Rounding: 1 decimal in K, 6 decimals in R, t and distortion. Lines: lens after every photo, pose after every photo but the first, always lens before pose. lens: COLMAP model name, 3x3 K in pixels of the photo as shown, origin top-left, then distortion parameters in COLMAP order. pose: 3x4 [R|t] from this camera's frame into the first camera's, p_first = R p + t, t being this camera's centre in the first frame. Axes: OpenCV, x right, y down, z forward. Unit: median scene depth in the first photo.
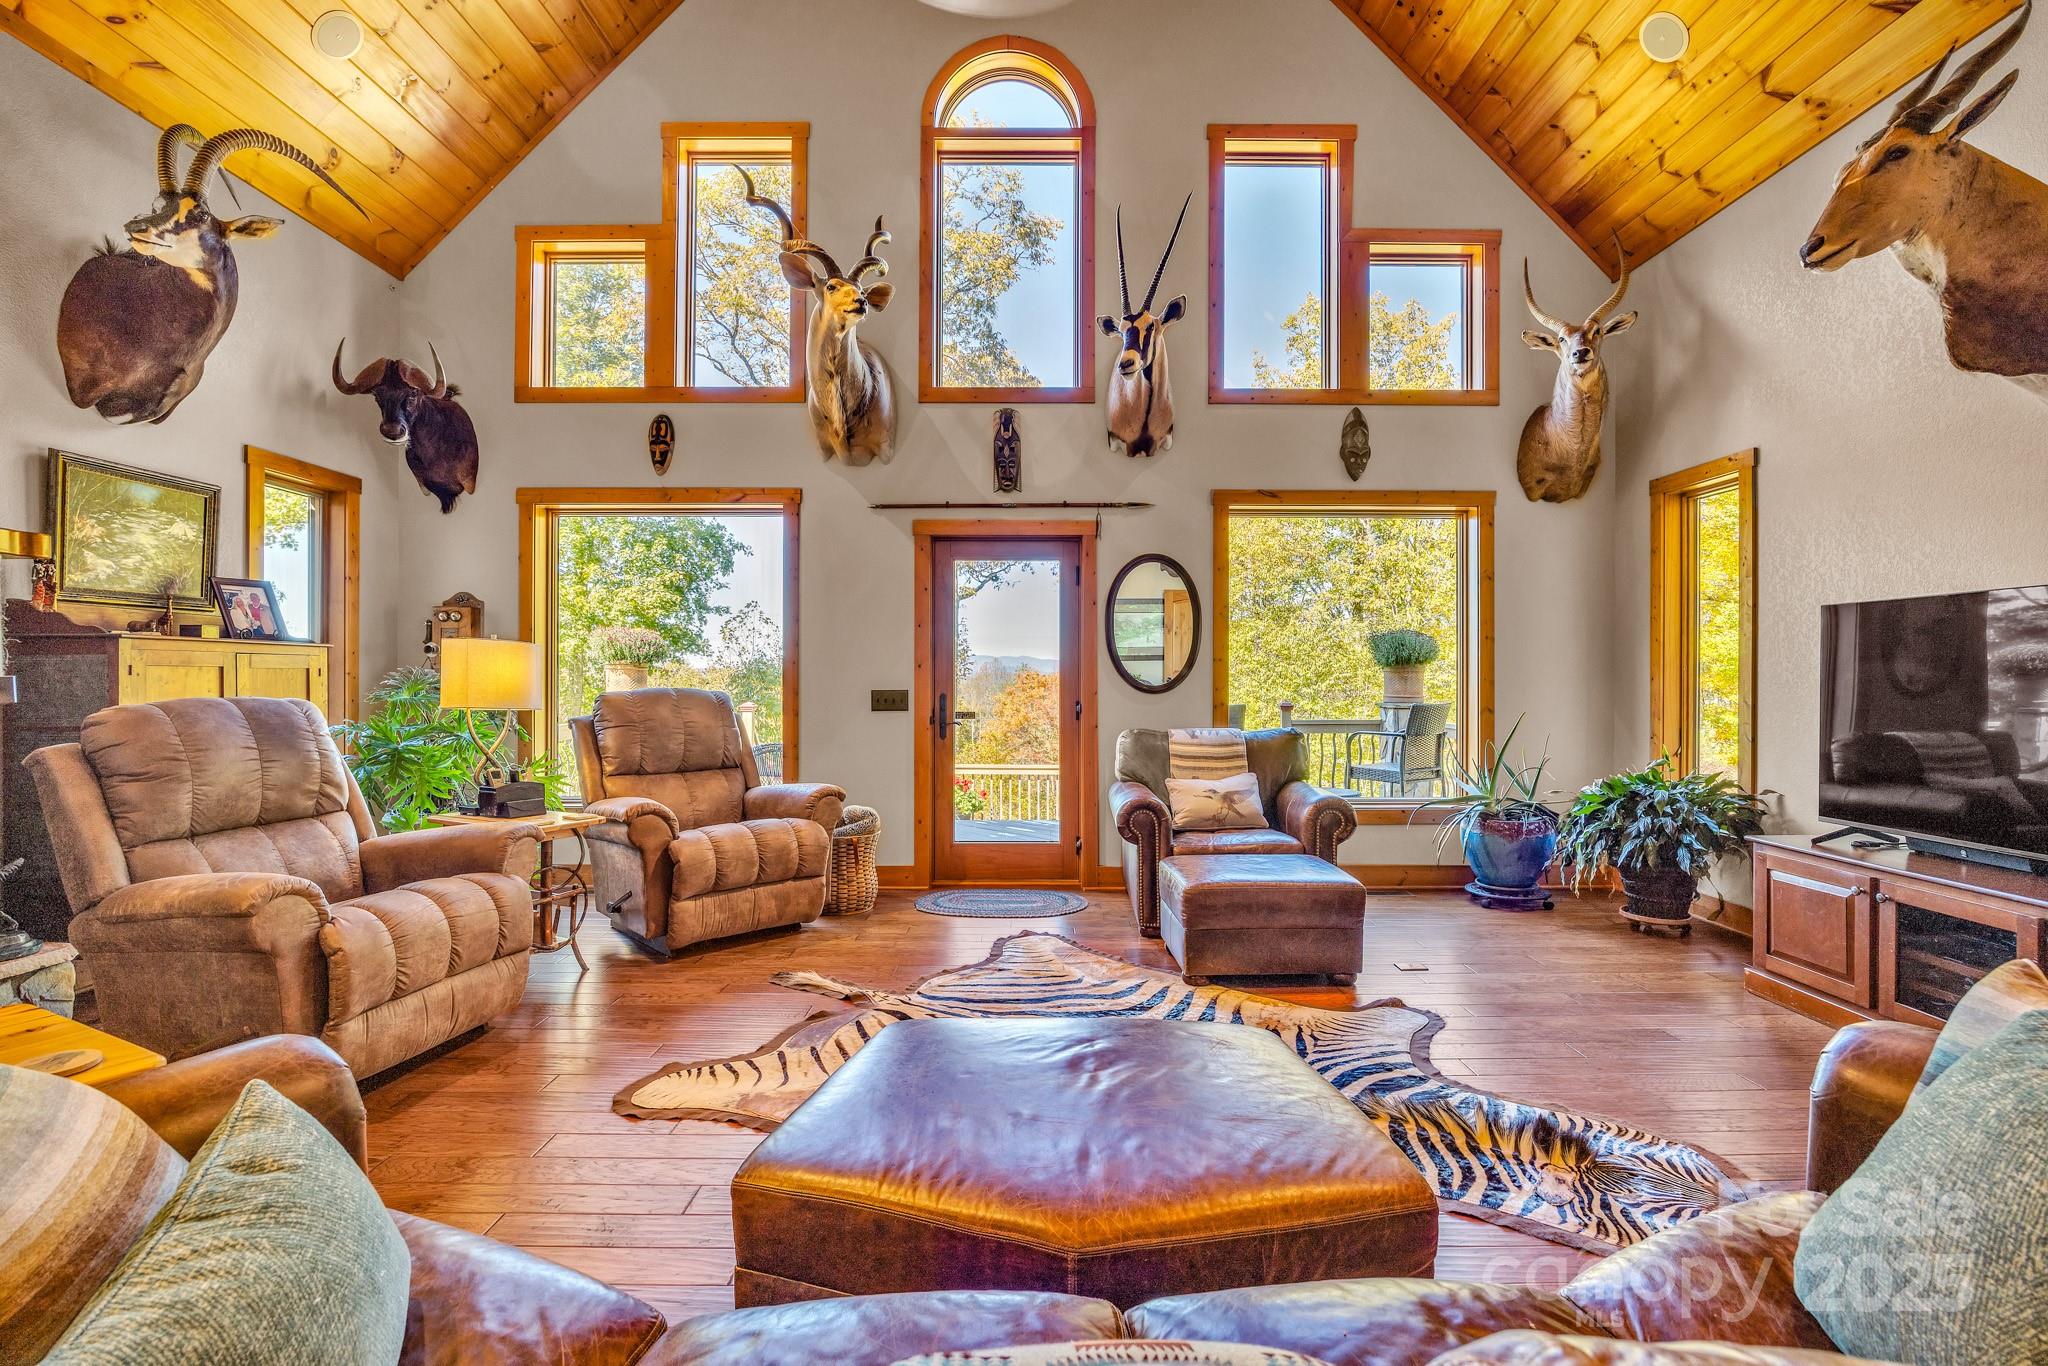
lens RADIAL K [[938.3, 0, 1036.7], [0, 938.3, 672.9], [0, 0, 1]] dist [-0.012008, 0.000283]
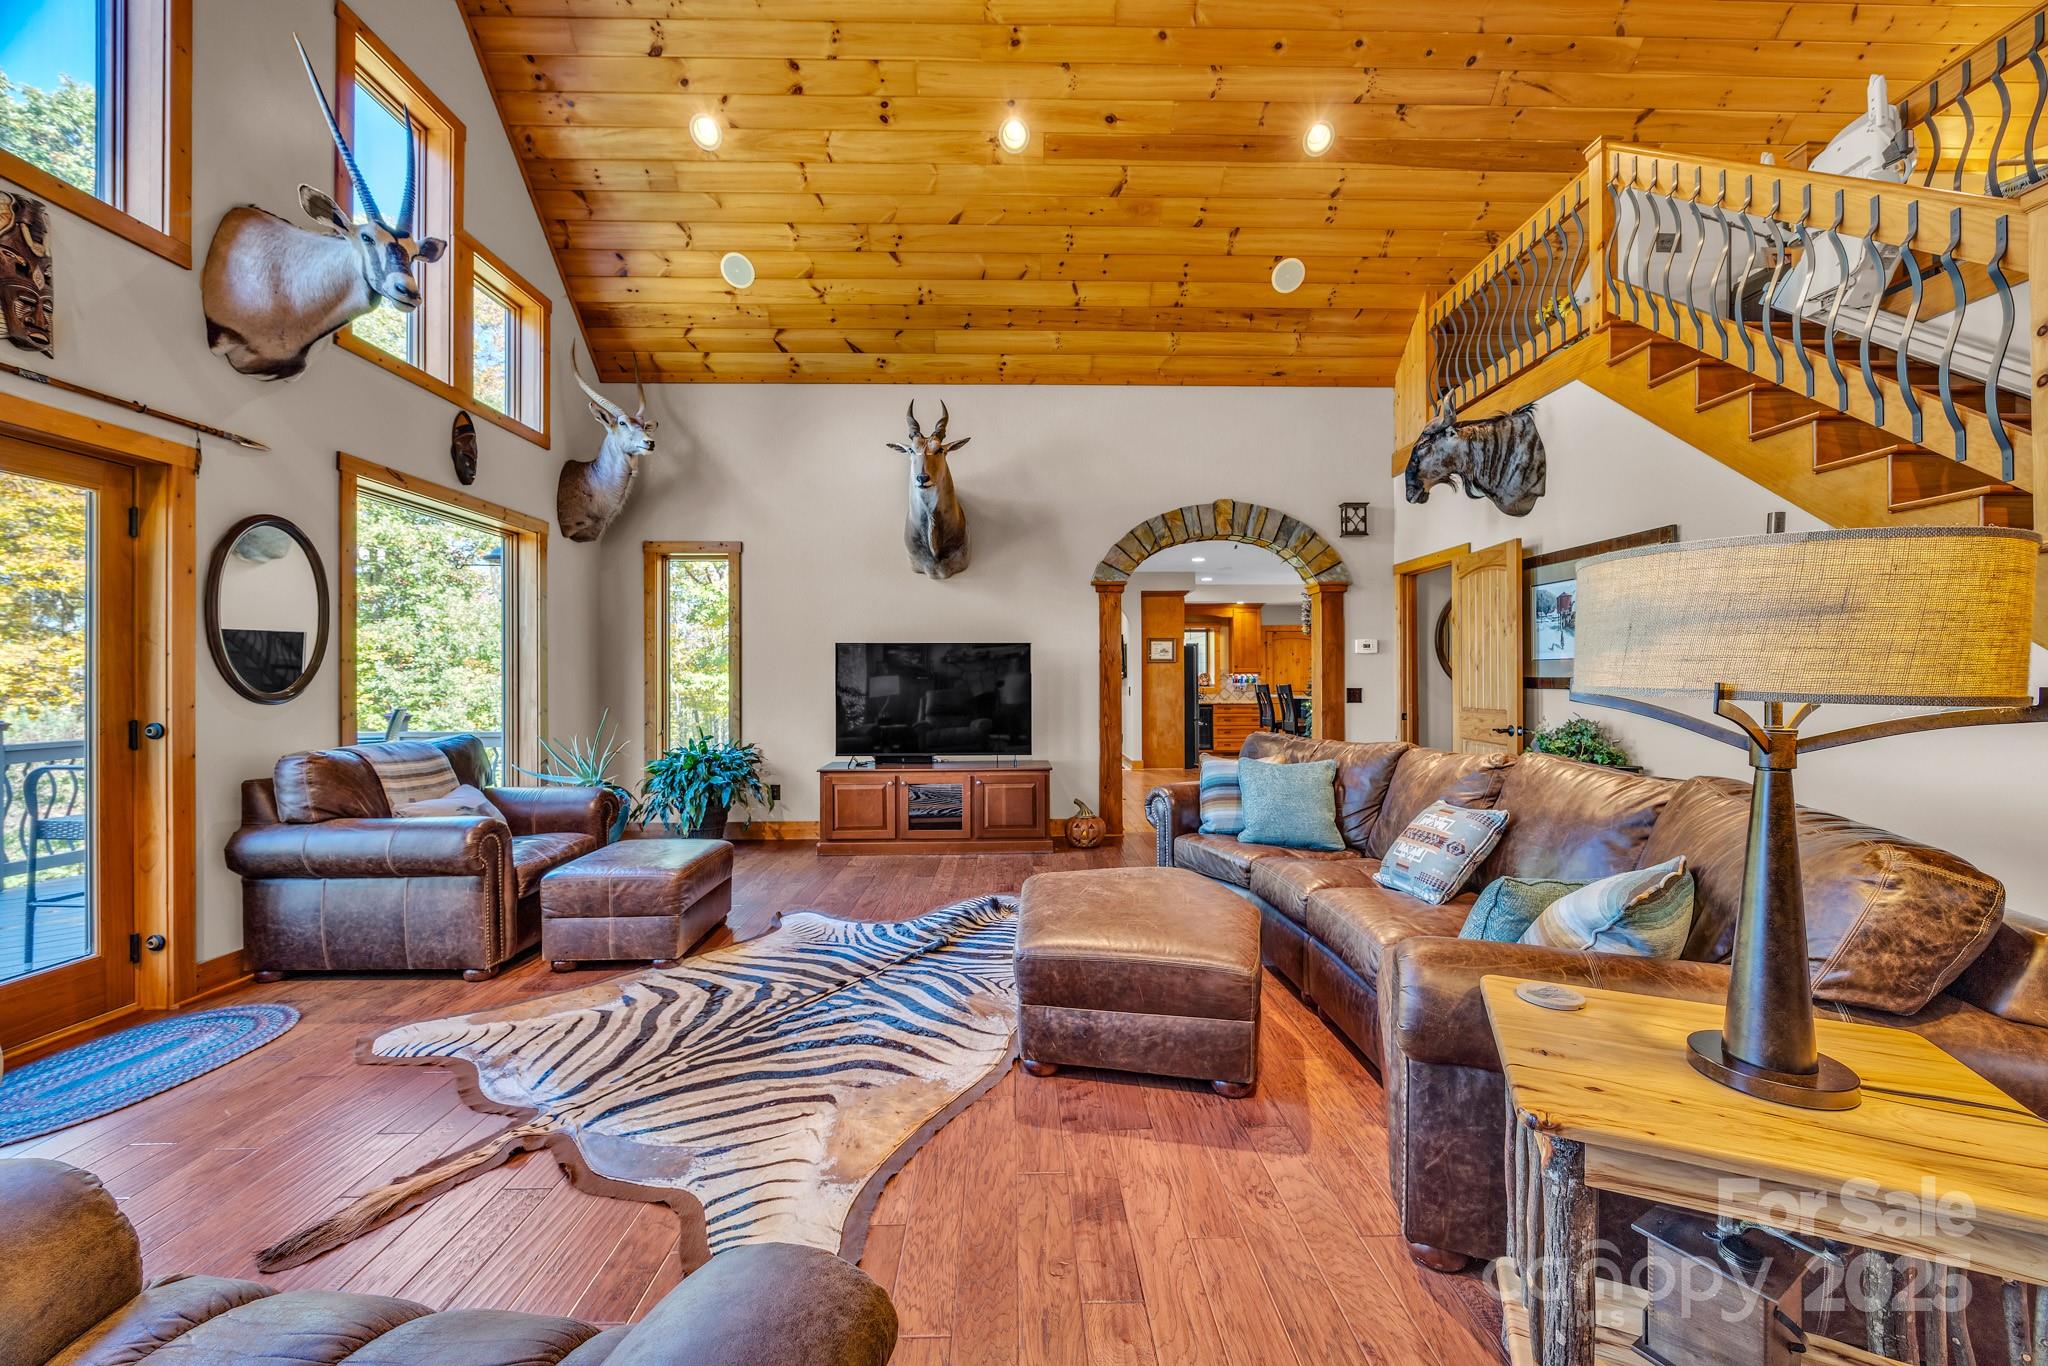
lens RADIAL K [[786.0, 0, 1030.6], [0, 786.0, 681.7], [0, 0, 1]] dist [-0.003771, 0.000244]
pose [[-0.015272, -0.000755, 0.999883, -0.617496], [-0.001832, 0.999998, 0.000727, 0.003039], [-0.999882, -0.001820, -0.015274, 0.504041]]
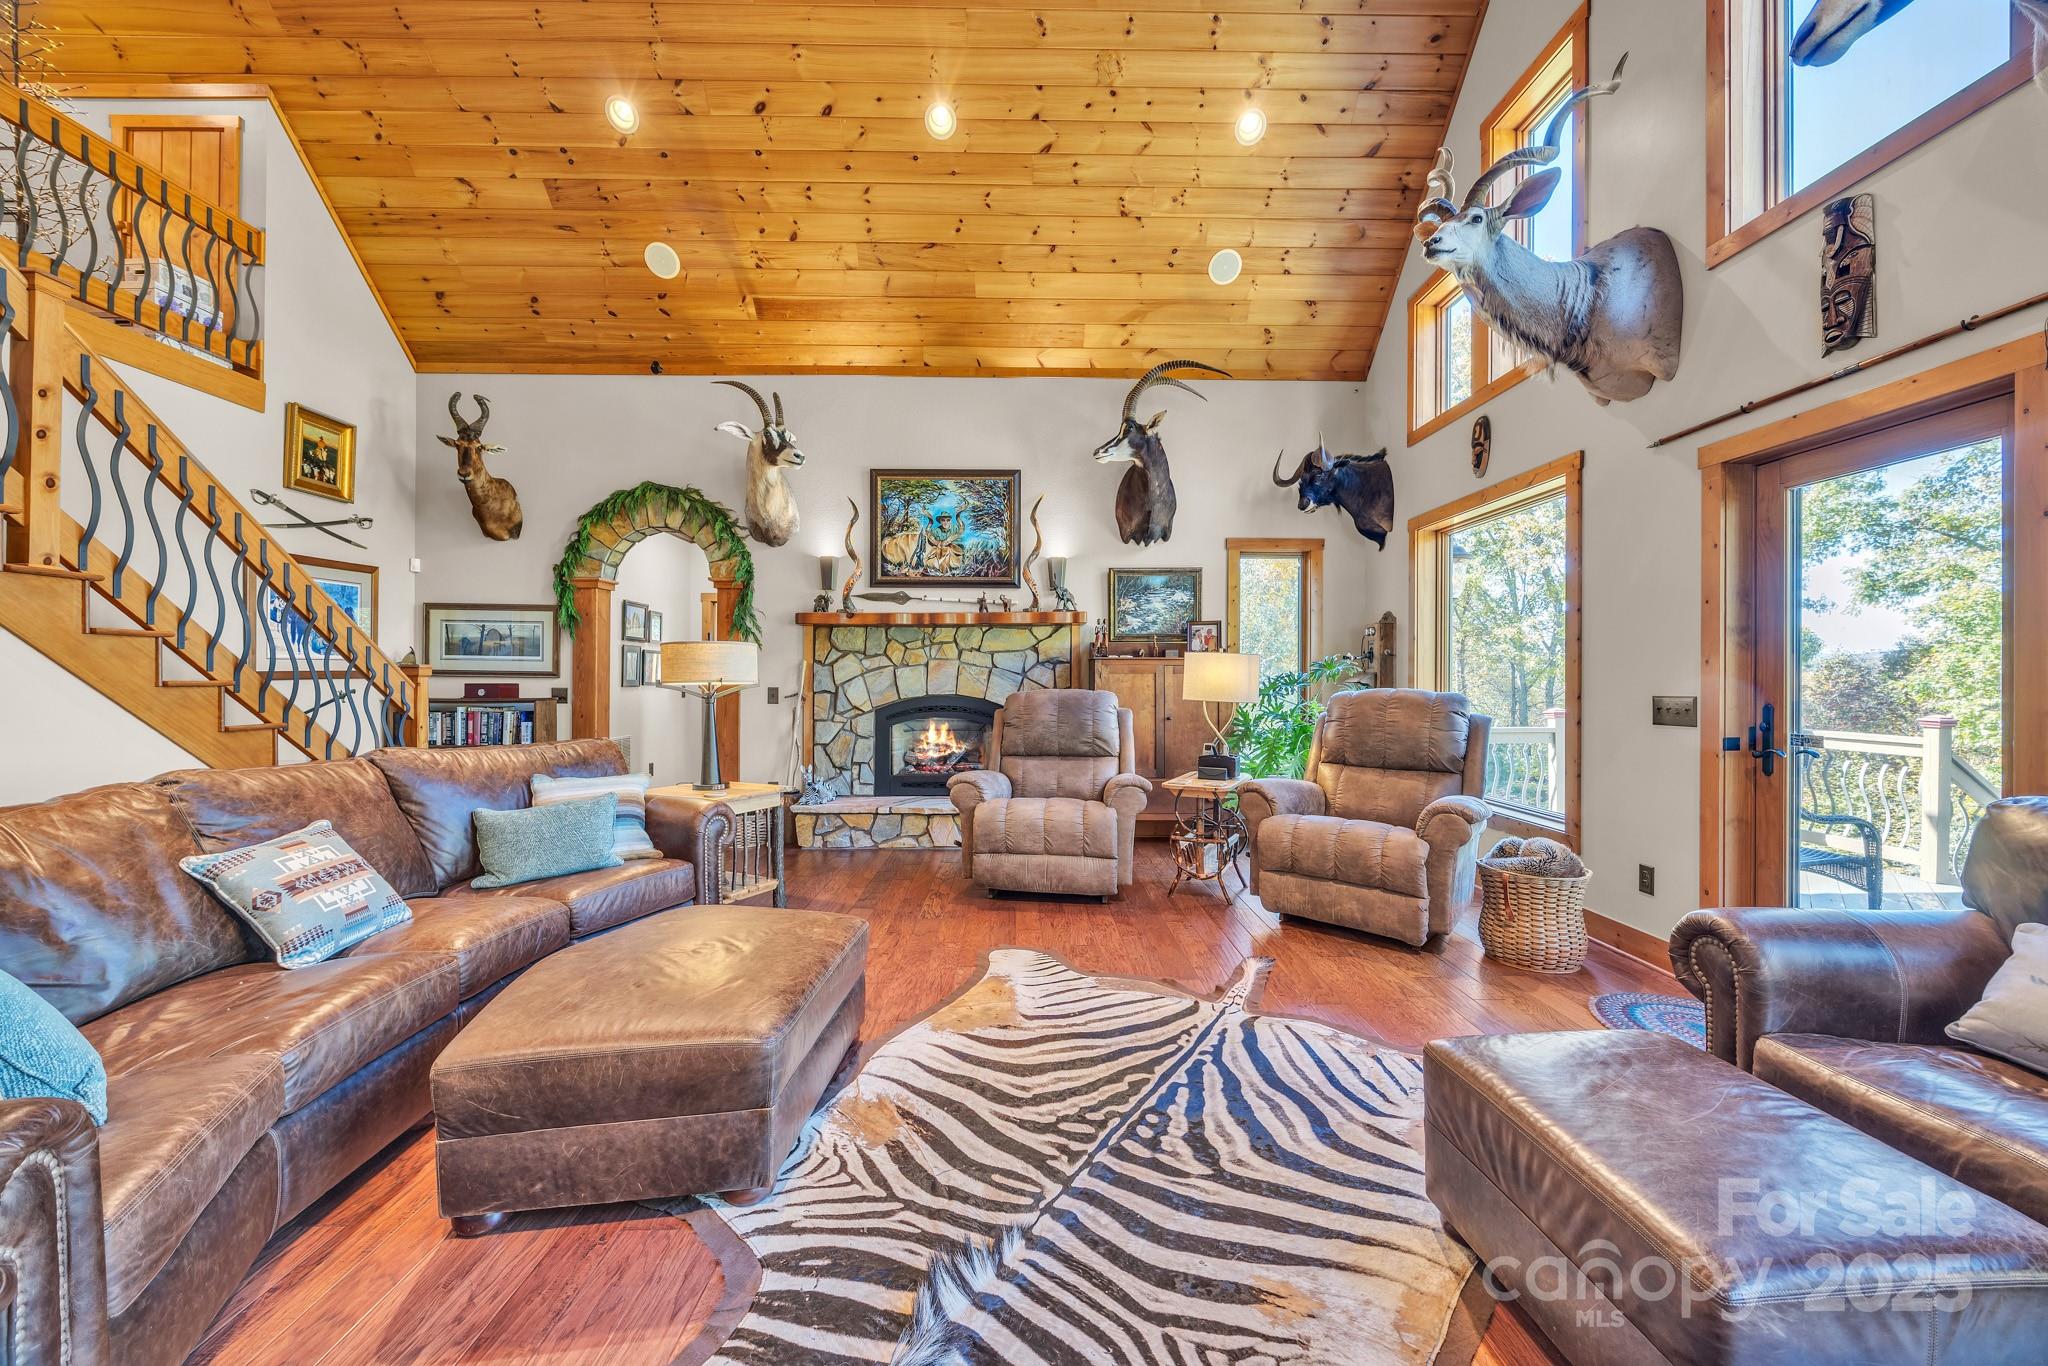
lens RADIAL K [[786.0, 0, 1038.2], [0, 786.0, 680.6], [0, 0, 1]] dist [-0.003771, 0.000244]
pose [[0.021015, 0.000616, -0.999779, 0.524902], [0.002147, 0.999997, 0.000661, 0.005225], [0.999777, -0.002160, 0.021014, 0.622080]]
